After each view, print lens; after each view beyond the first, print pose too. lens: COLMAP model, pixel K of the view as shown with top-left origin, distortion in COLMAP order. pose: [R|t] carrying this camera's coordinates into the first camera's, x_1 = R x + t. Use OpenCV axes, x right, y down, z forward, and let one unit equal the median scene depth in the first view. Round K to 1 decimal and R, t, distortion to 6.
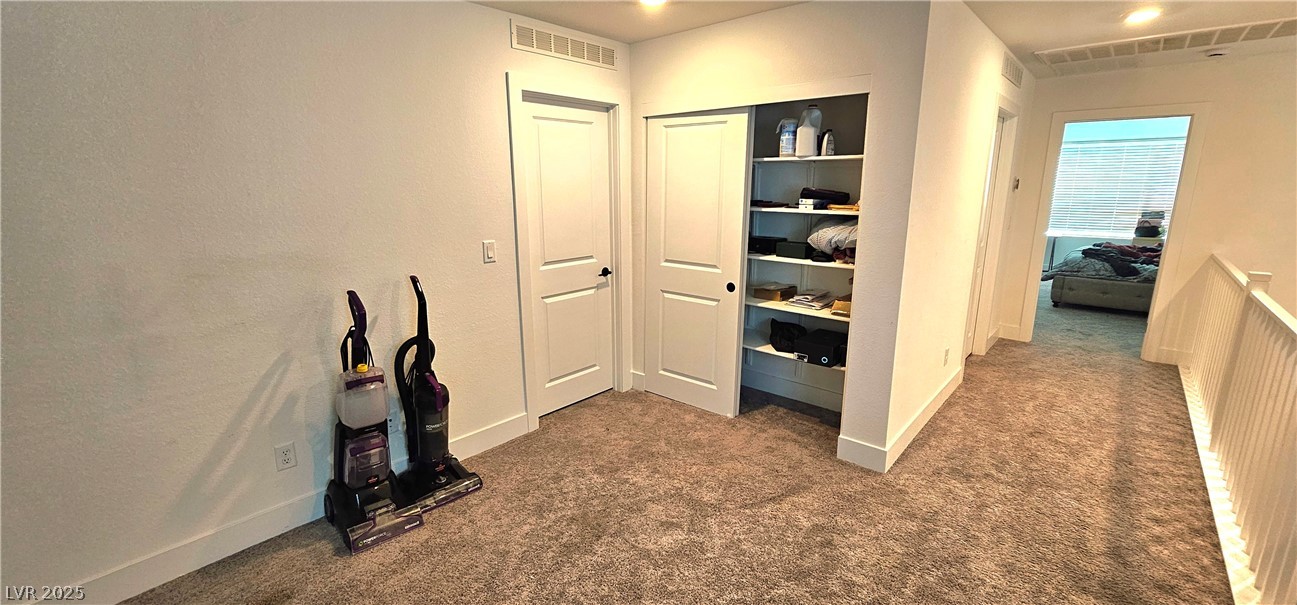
lens RADIAL K [[535.2, 0, 649.1], [0, 535.2, 300.0], [0, 0, 1]] dist [-0.002832, 0.002887]
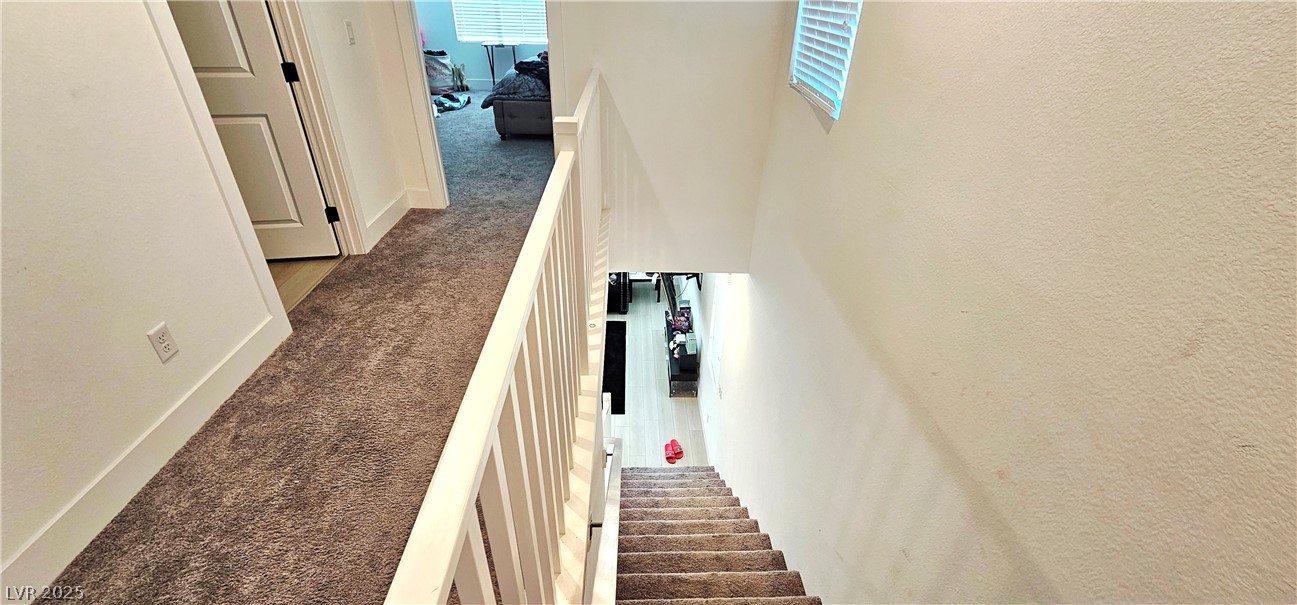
lens RADIAL K [[535.2, 0, 650.8], [0, 535.2, 298.8], [0, 0, 1]] dist [-0.002832, 0.002887]
pose [[0.728001, -0.332997, 0.599272, 0.348141], [0.119452, 0.922355, 0.367413, -0.038294], [-0.675089, -0.195893, 0.711253, 0.196649]]
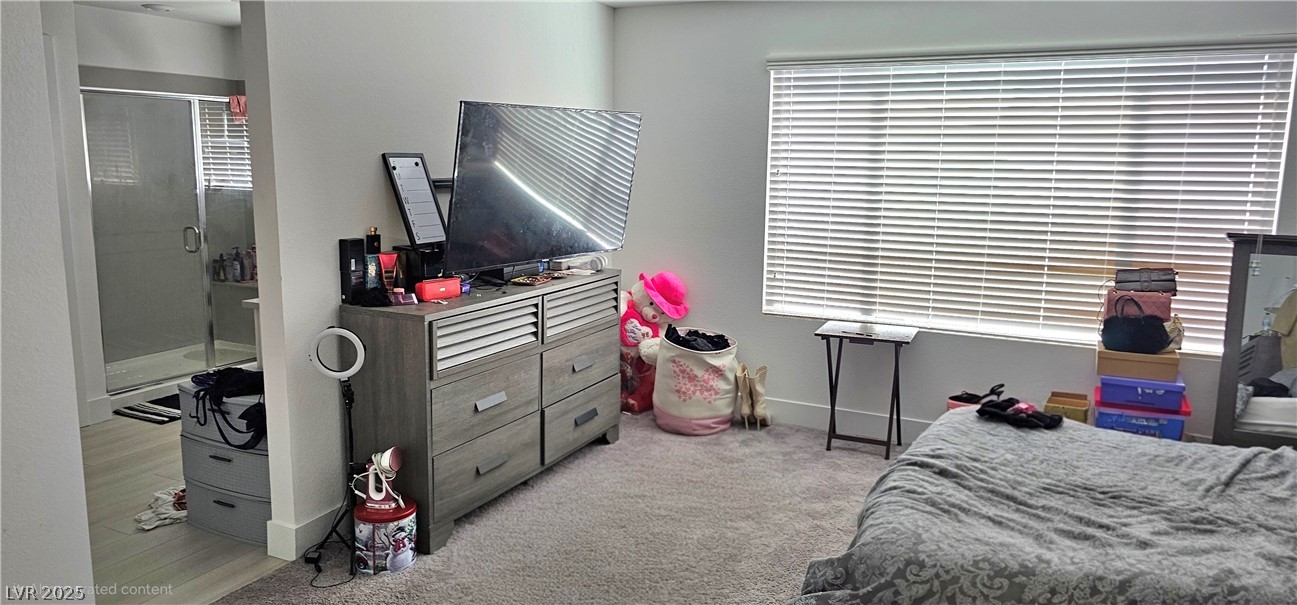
lens RADIAL K [[882.6, 0, 646.3], [0, 882.6, 303.6], [0, 0, 1]] dist [0.006734, 0.001091]
pose [[0.965958, -0.027101, 0.257276, 0.626150], [0.039378, 0.998312, -0.042686, -0.159391], [-0.255685, 0.051364, 0.965395, 0.685863]]
